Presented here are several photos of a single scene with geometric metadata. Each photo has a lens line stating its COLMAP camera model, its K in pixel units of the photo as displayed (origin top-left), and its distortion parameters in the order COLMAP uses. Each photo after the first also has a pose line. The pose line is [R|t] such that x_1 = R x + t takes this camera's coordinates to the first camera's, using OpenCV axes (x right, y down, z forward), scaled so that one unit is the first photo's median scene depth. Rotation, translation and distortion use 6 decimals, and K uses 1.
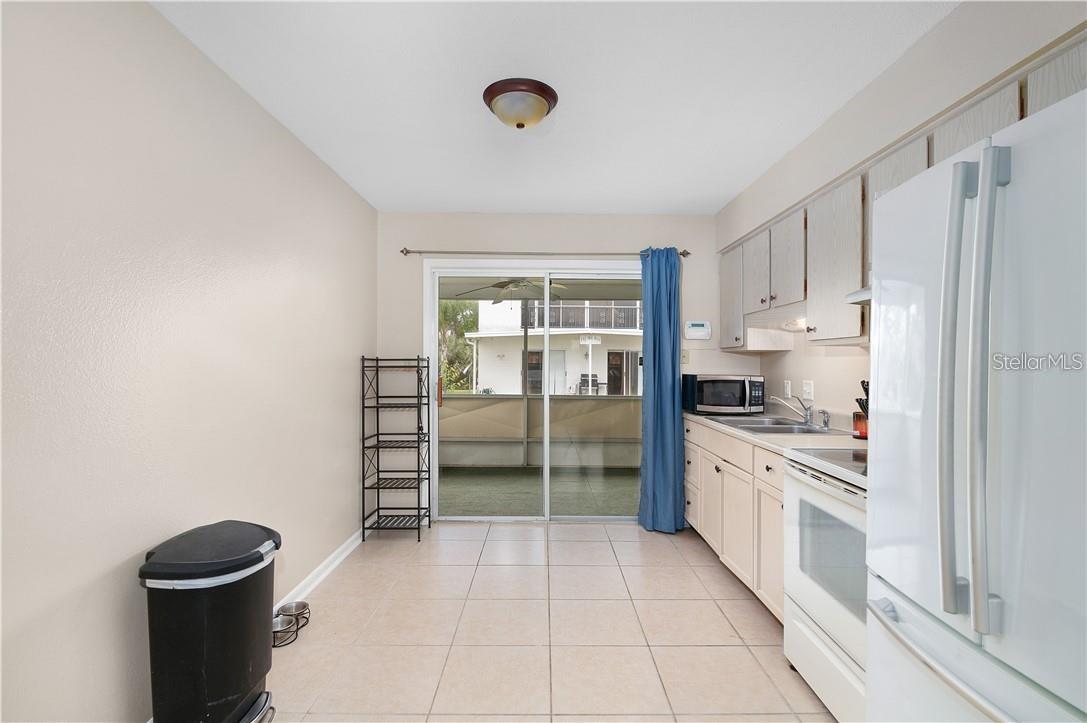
lens RADIAL K [[510.0, 0, 538.9], [0, 510.0, 361.5], [0, 0, 1]] dist [-0.004501, -0.001669]
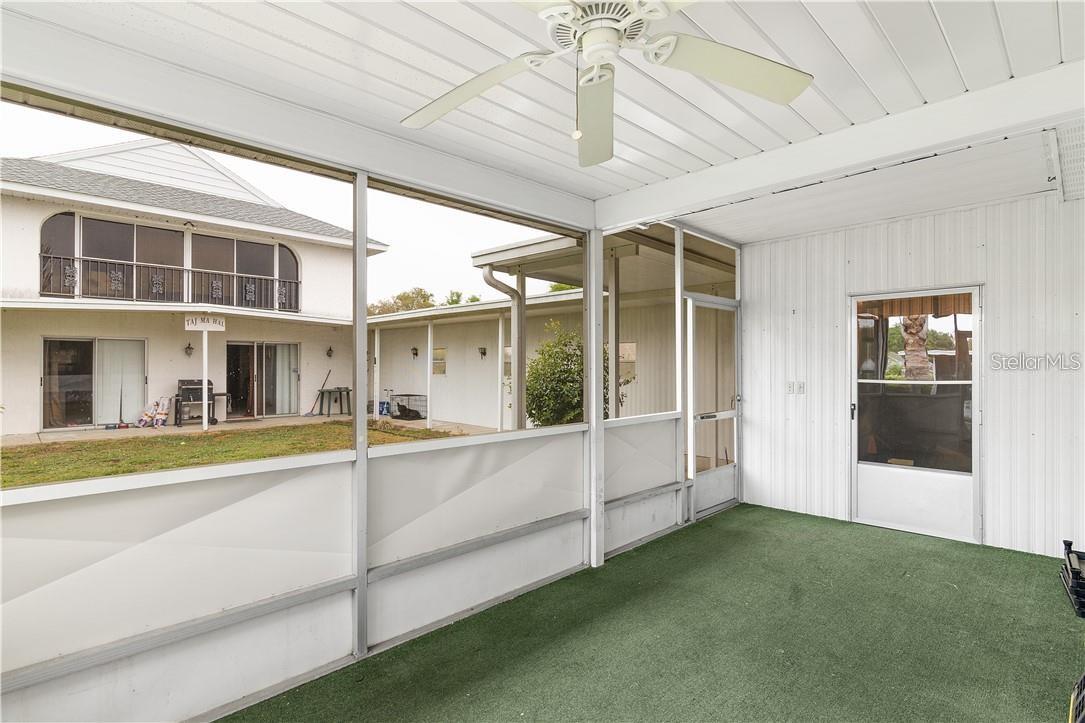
lens RADIAL K [[545.7, 0, 542.0], [0, 545.7, 369.0], [0, 0, 1]] dist [0.000578, 0.000041]
pose [[0.701530, -0.015755, 0.712466, -0.387166], [0.003692, 0.999823, 0.018474, 0.007863], [-0.712630, -0.010330, 0.701464, 1.263988]]
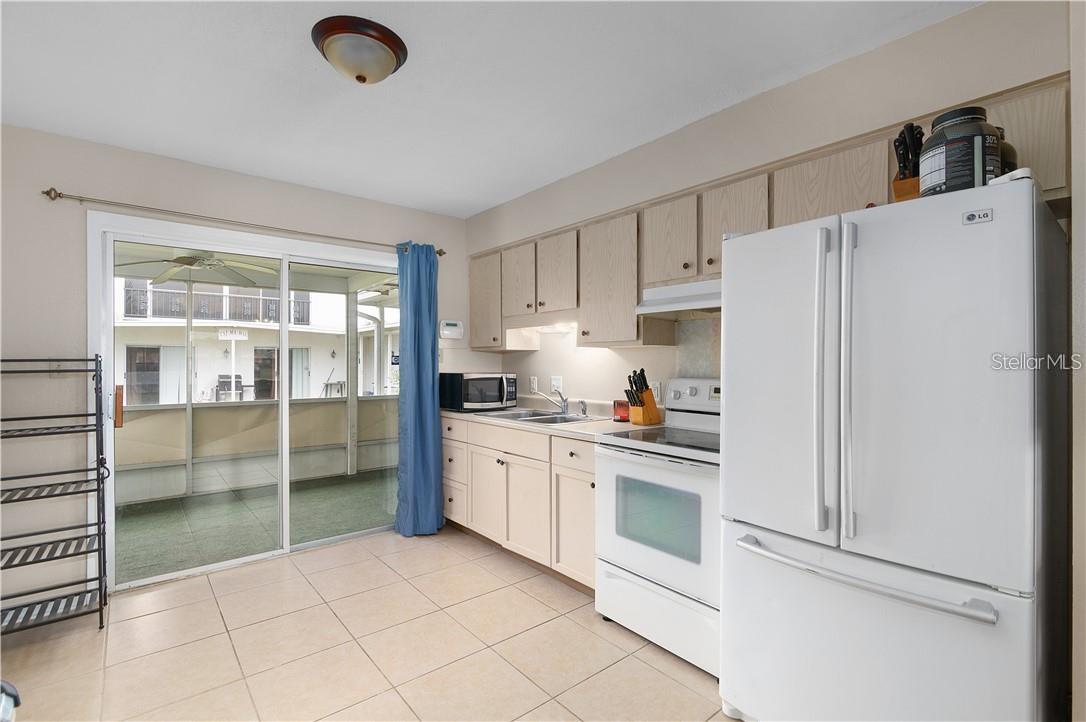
lens RADIAL K [[509.5, 0, 548.5], [0, 509.5, 360.4], [0, 0, 1]] dist [-0.004501, -0.001669]
pose [[0.766165, -0.004612, 0.642627, -0.194817], [0.003164, 0.999989, 0.003404, -0.002760], [-0.642636, -0.000575, 0.766171, 0.096084]]
